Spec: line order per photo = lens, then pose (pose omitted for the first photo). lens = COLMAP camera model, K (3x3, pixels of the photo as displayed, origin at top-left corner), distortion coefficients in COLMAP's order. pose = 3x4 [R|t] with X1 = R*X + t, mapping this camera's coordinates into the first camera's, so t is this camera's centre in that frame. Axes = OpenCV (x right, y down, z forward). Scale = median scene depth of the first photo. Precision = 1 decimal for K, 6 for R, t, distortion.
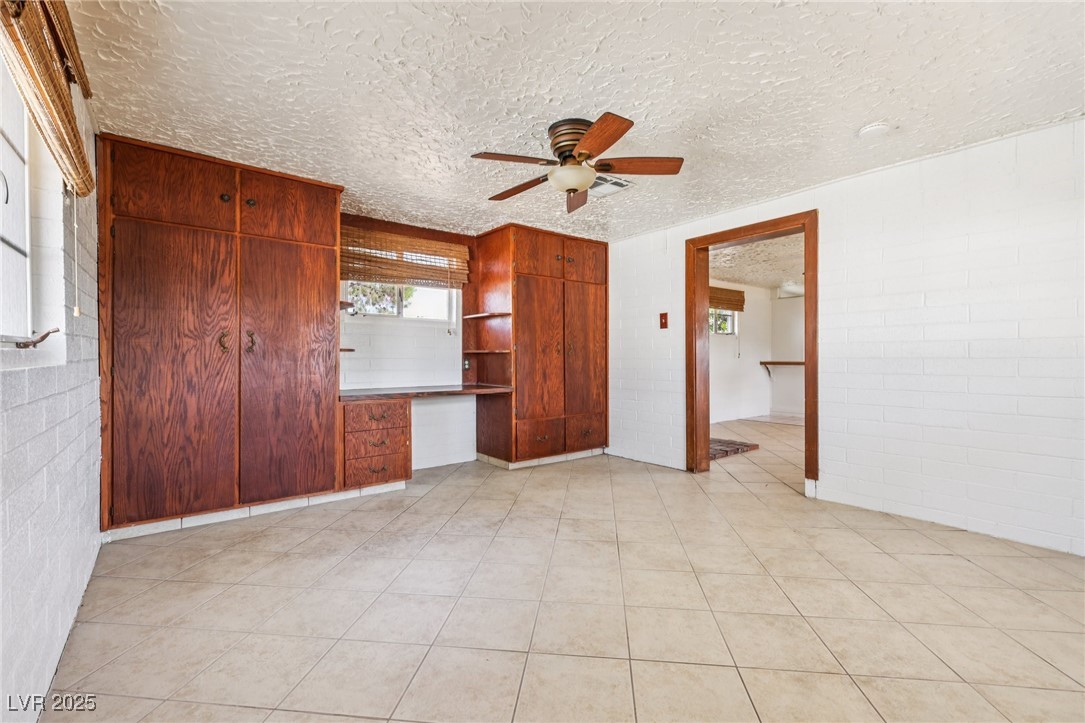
lens RADIAL K [[476.8, 0, 540.7], [0, 476.8, 363.2], [0, 0, 1]] dist [-0.000767, 0.000077]
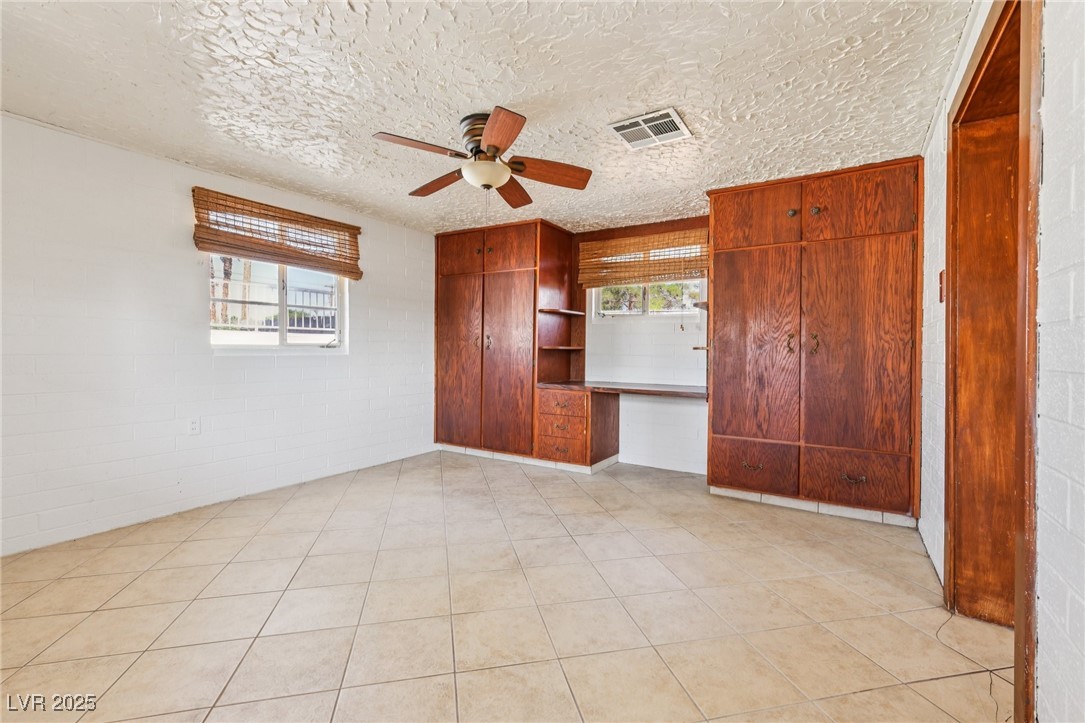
lens RADIAL K [[476.8, 0, 543.7], [0, 476.8, 355.7], [0, 0, 1]] dist [-0.000767, 0.000077]
pose [[0.333974, 0.012279, -0.942502, 0.742604], [-0.023313, 0.999717, 0.004764, -0.011615], [0.942294, 0.020381, 0.334165, 0.560003]]
